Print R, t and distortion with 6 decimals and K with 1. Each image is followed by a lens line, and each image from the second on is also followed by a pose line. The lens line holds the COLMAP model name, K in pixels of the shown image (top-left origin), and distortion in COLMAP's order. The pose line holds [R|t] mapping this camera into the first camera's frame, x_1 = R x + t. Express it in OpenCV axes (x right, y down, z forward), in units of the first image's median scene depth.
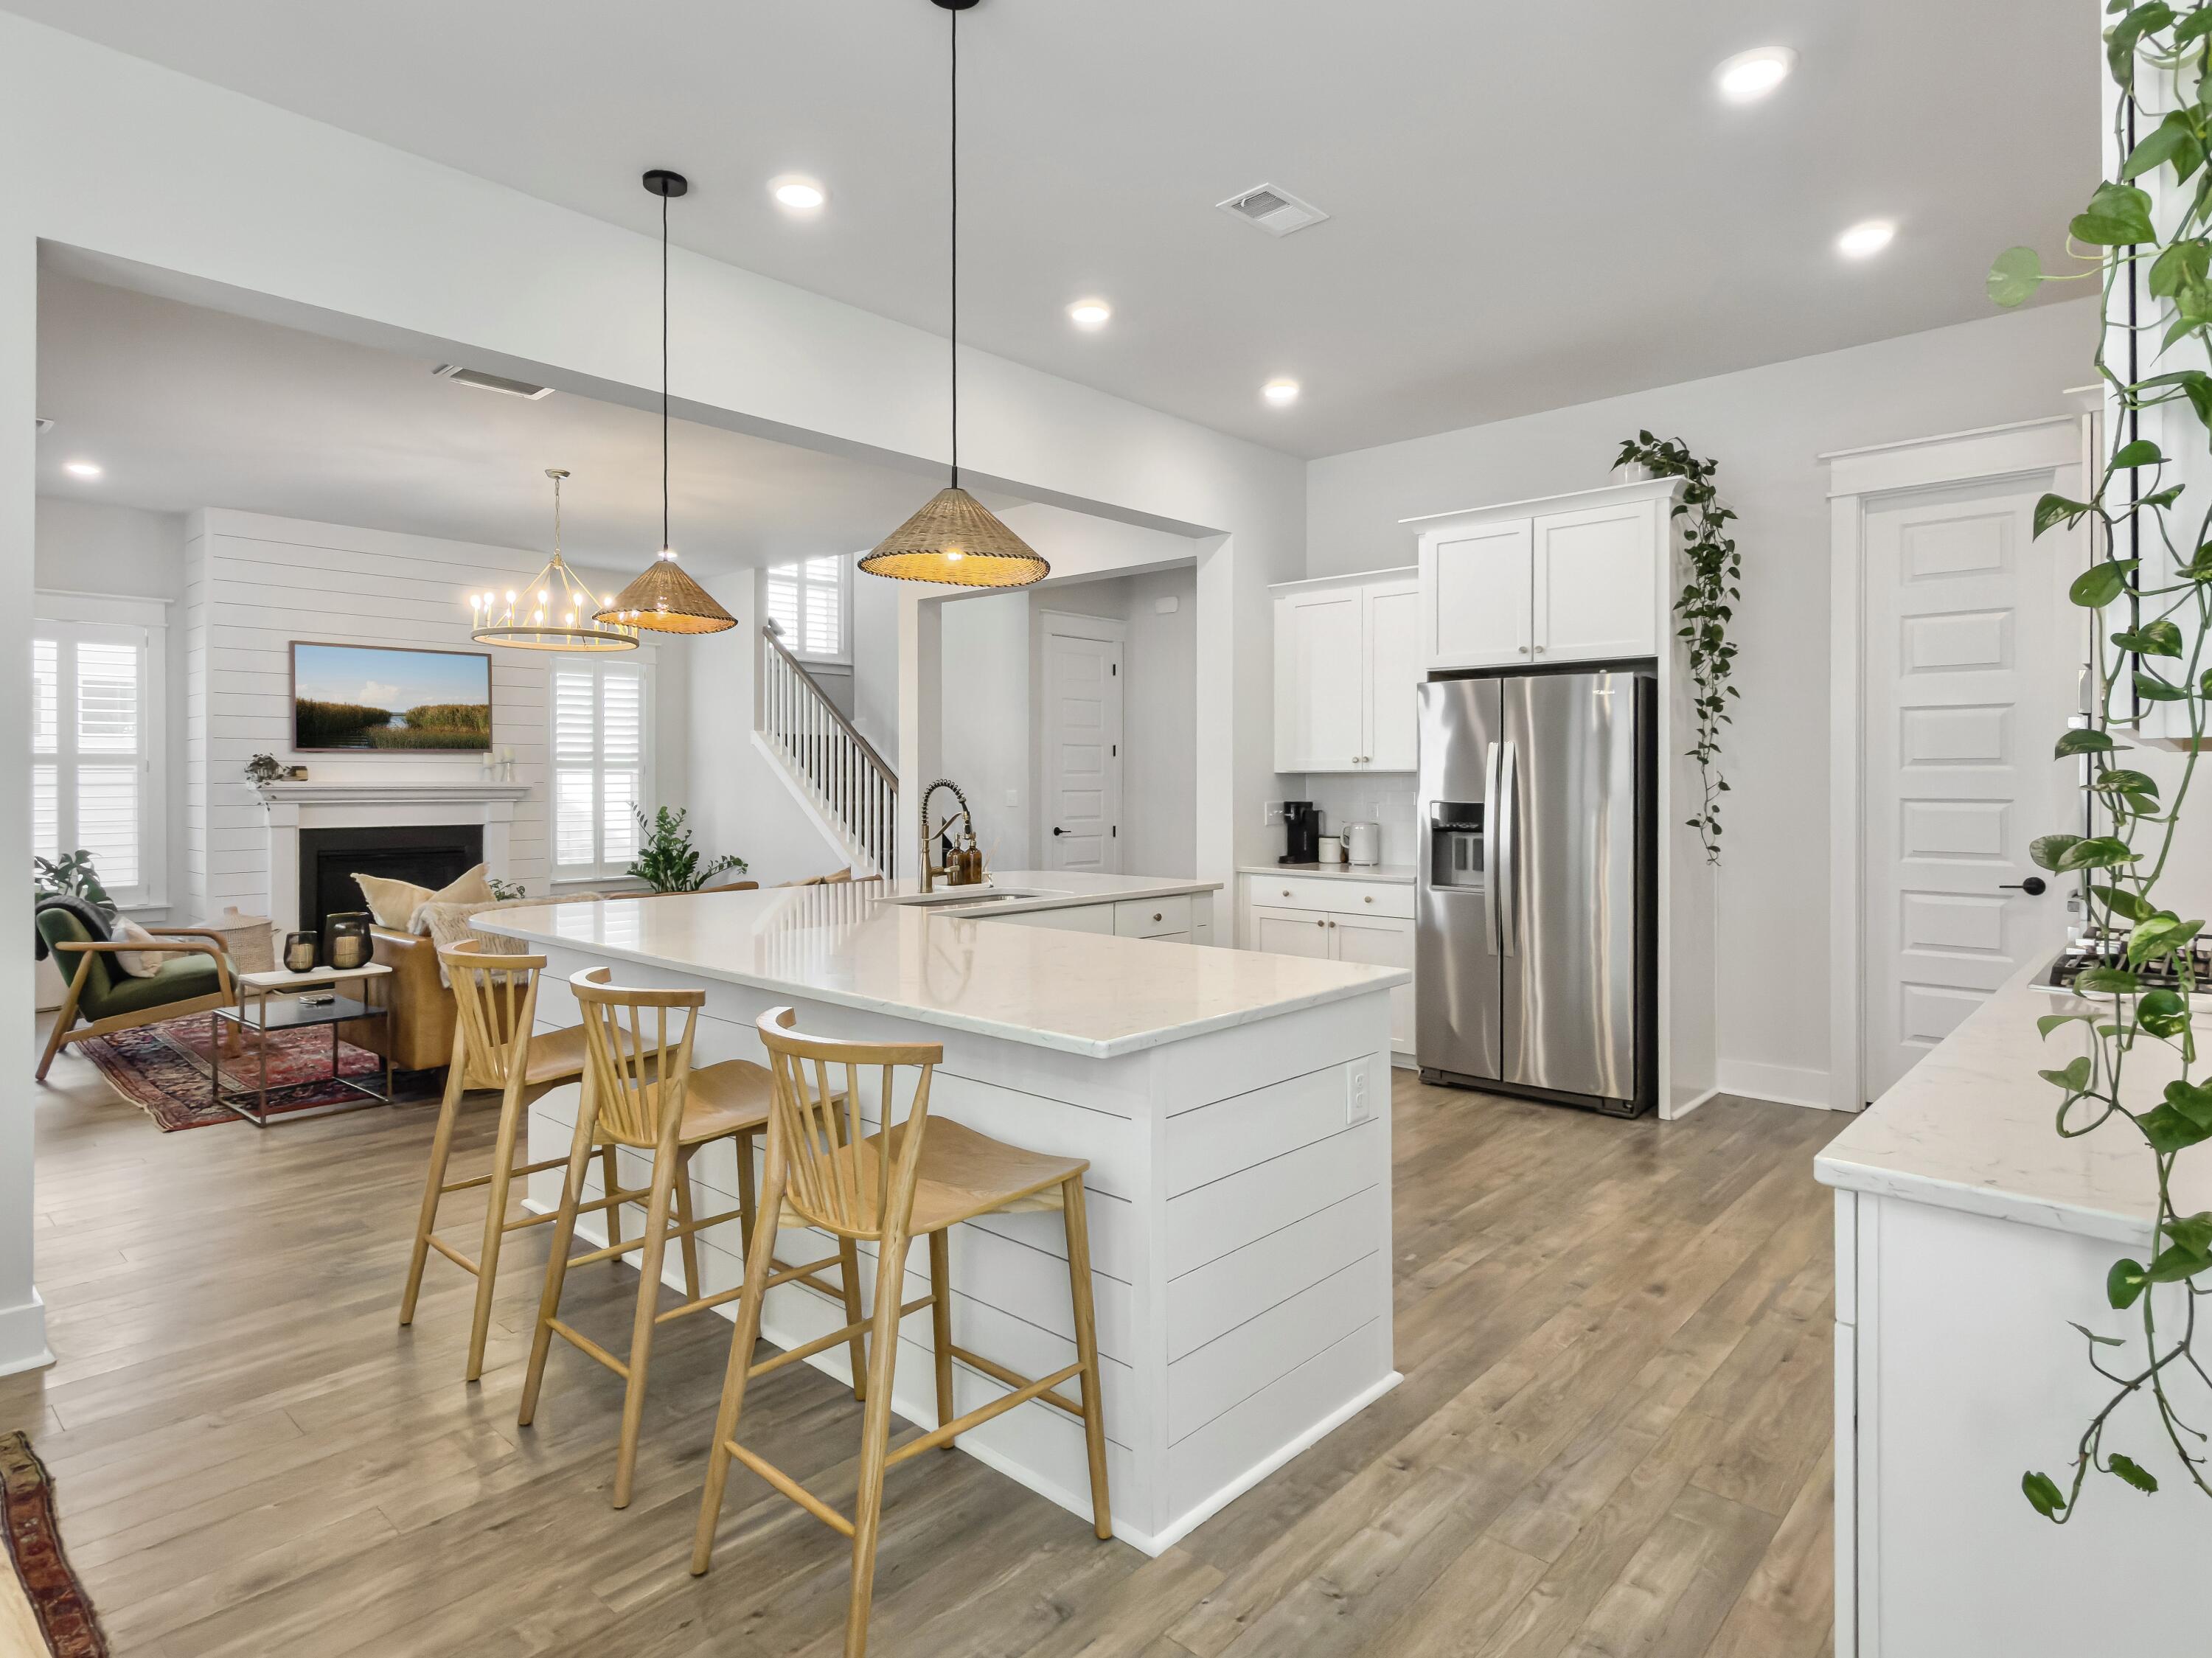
lens RADIAL K [[1204.0, 0, 1103.4], [0, 1204.0, 794.4], [0, 0, 1]] dist [0.000251, -0.000448]
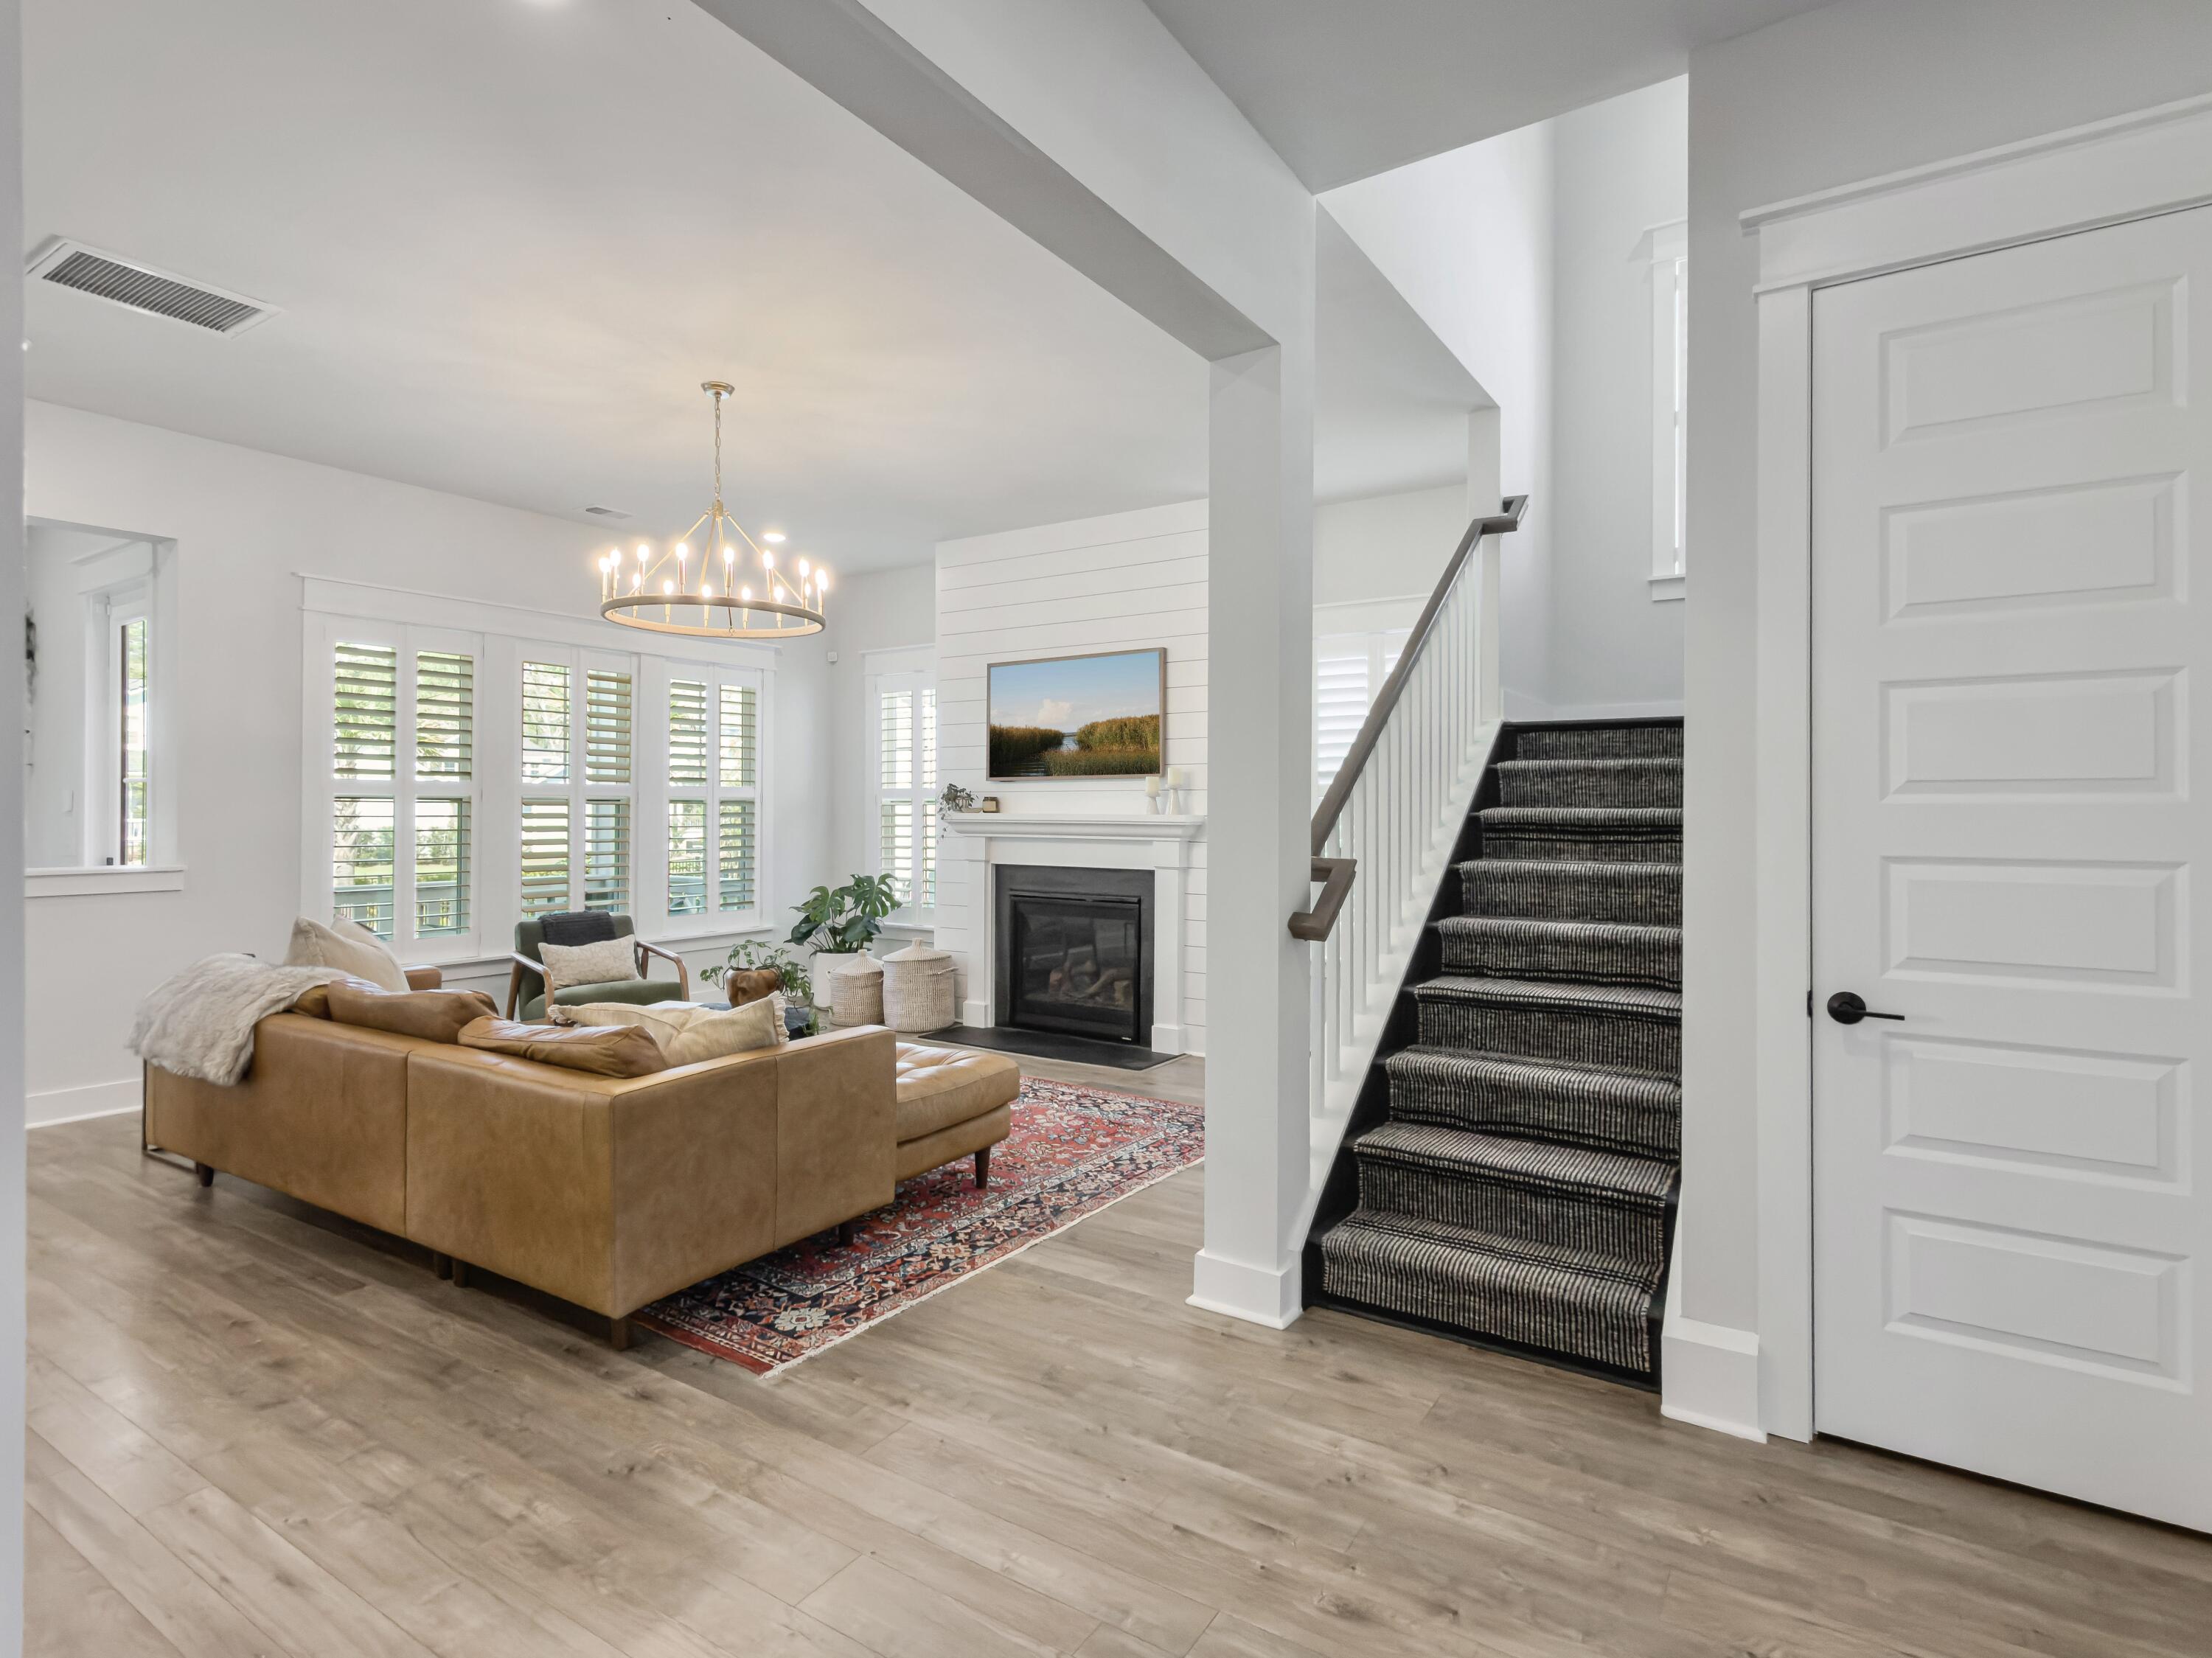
lens RADIAL K [[1153.6, 0, 1103.9], [0, 1153.6, 810.3], [0, 0, 1]] dist [0.011122, -0.000270]
pose [[0.149860, 0.000997, -0.988707, 0.377728], [-0.014323, 0.999897, -0.001162, -0.021482], [0.988603, 0.014336, 0.149859, 1.538973]]
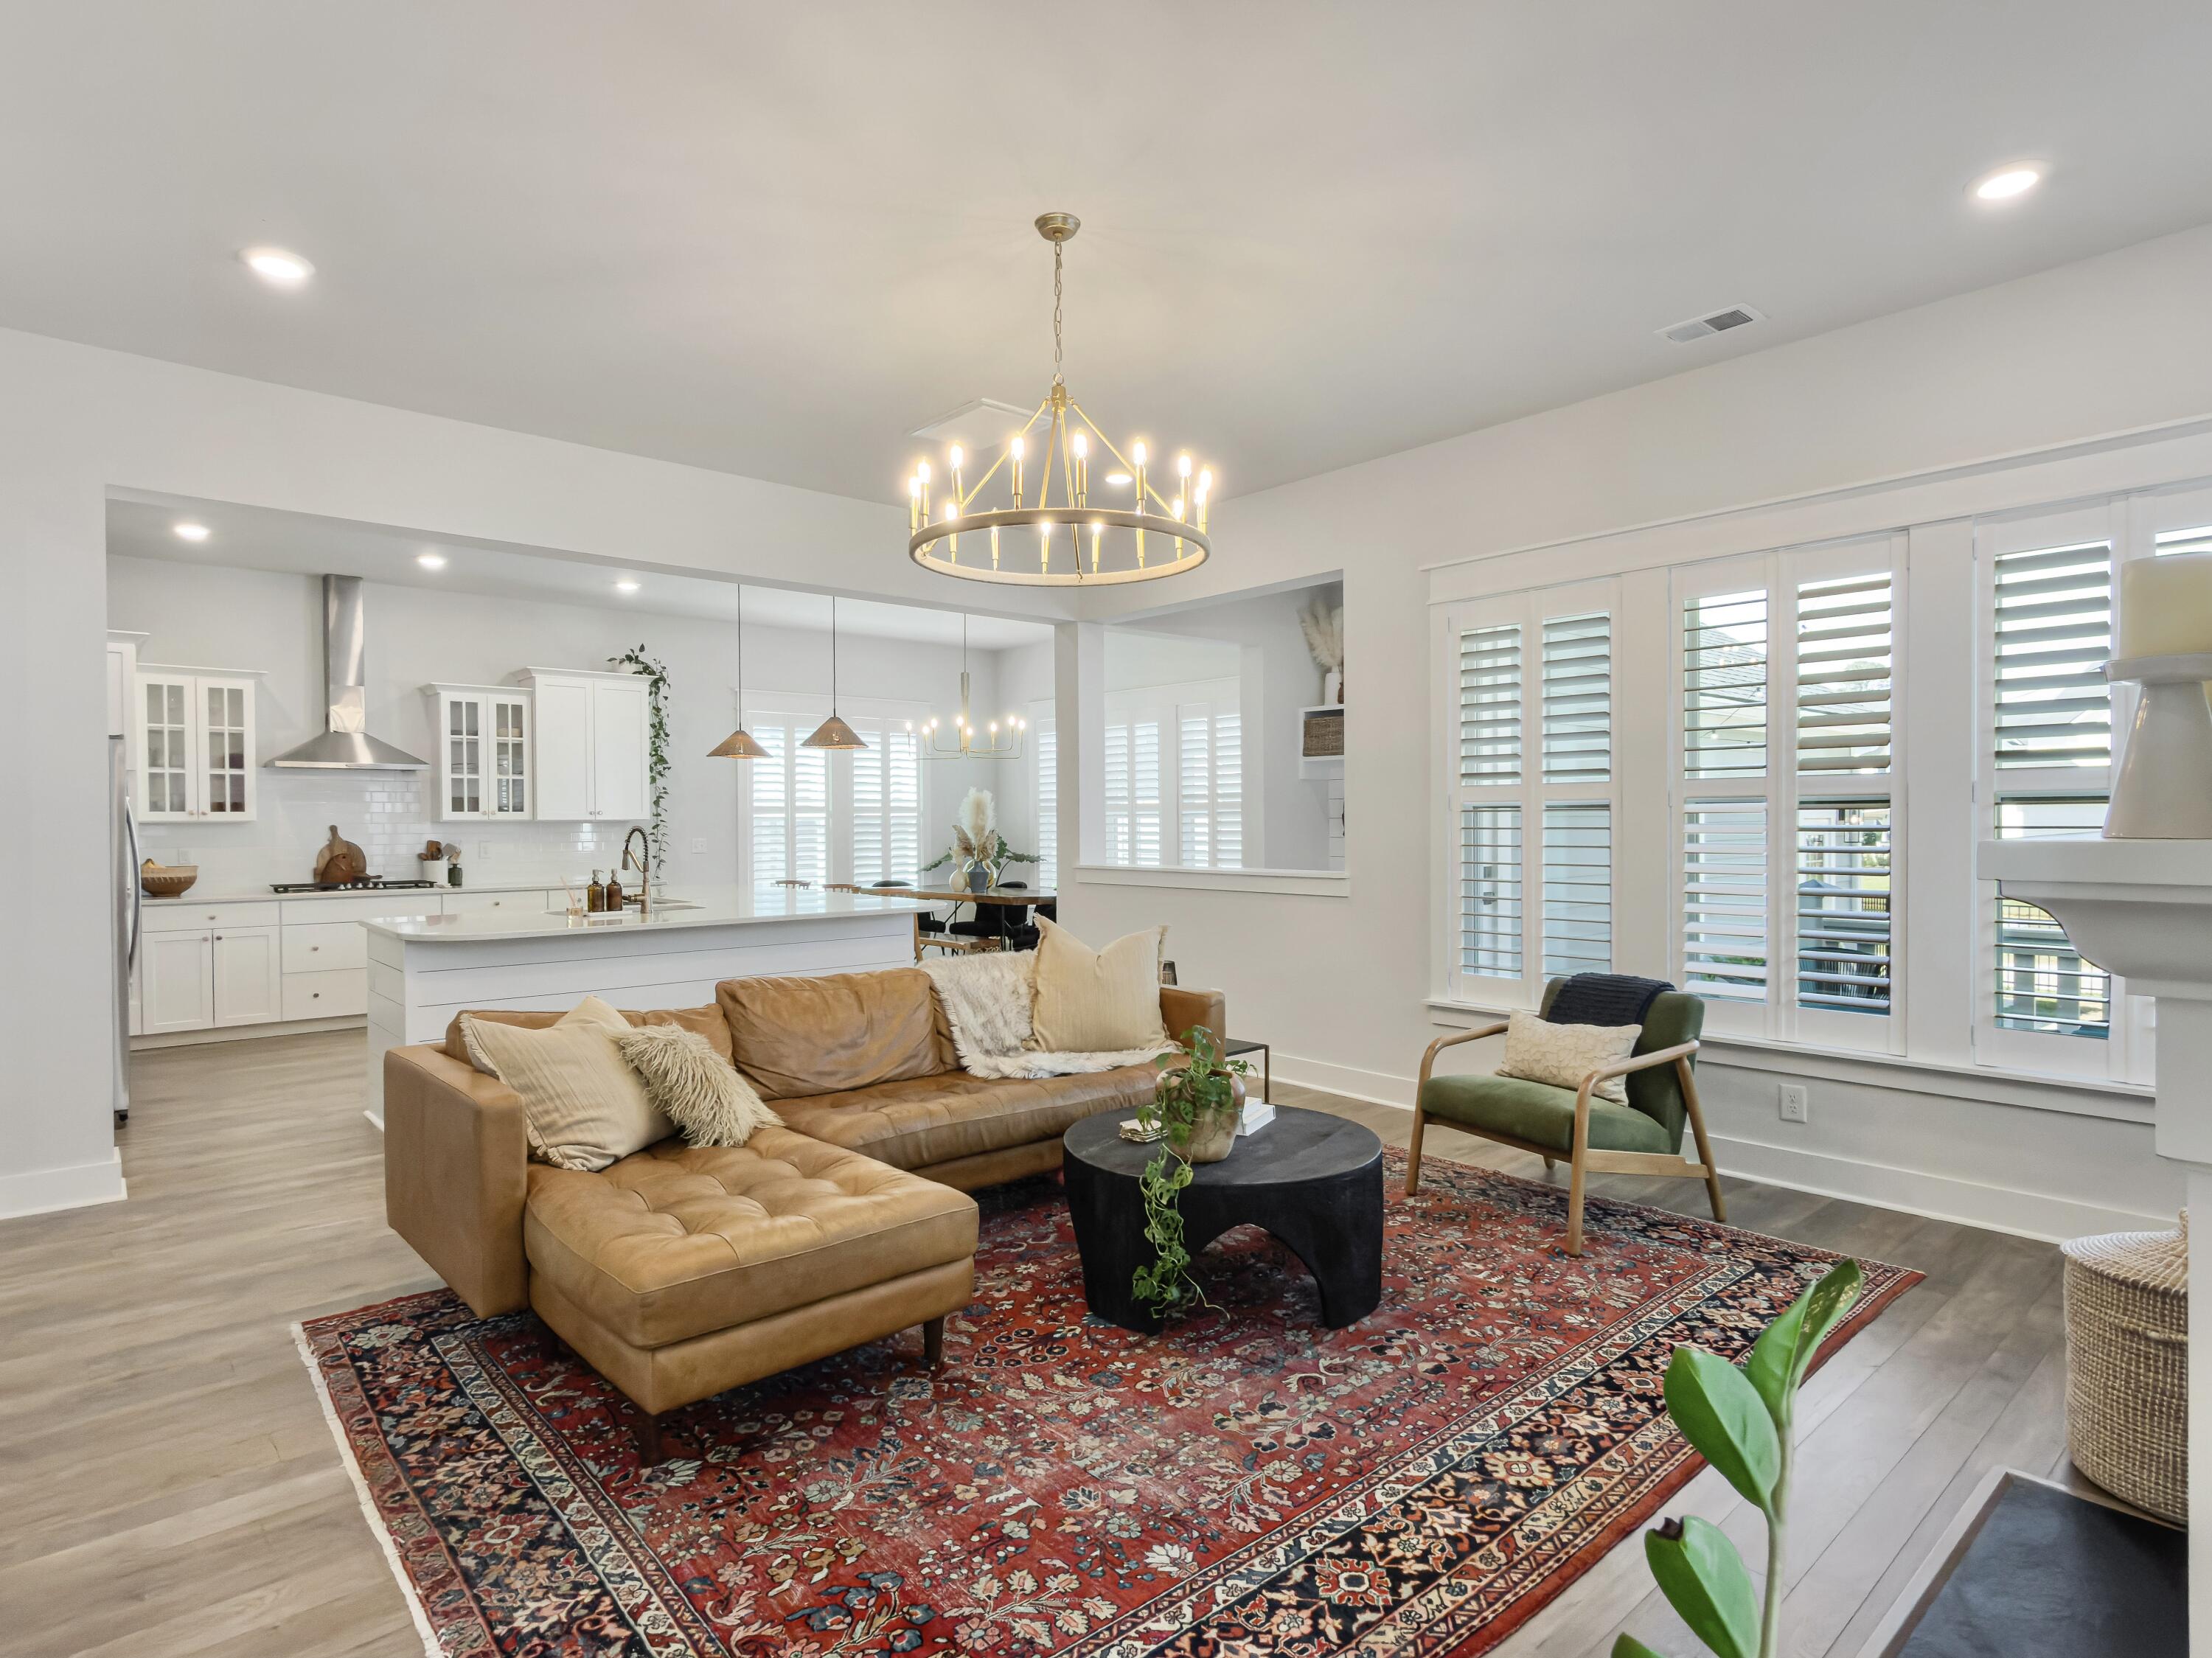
lens RADIAL K [[1196.8, 0, 1100.3], [0, 1196.8, 826.4], [0, 0, 1]] dist [0.001415, -0.000275]
pose [[-0.993262, 0.004859, 0.115792, -0.718469], [0.006645, 0.999865, 0.015046, -0.025151], [-0.115703, 0.015715, -0.993160, 2.062097]]
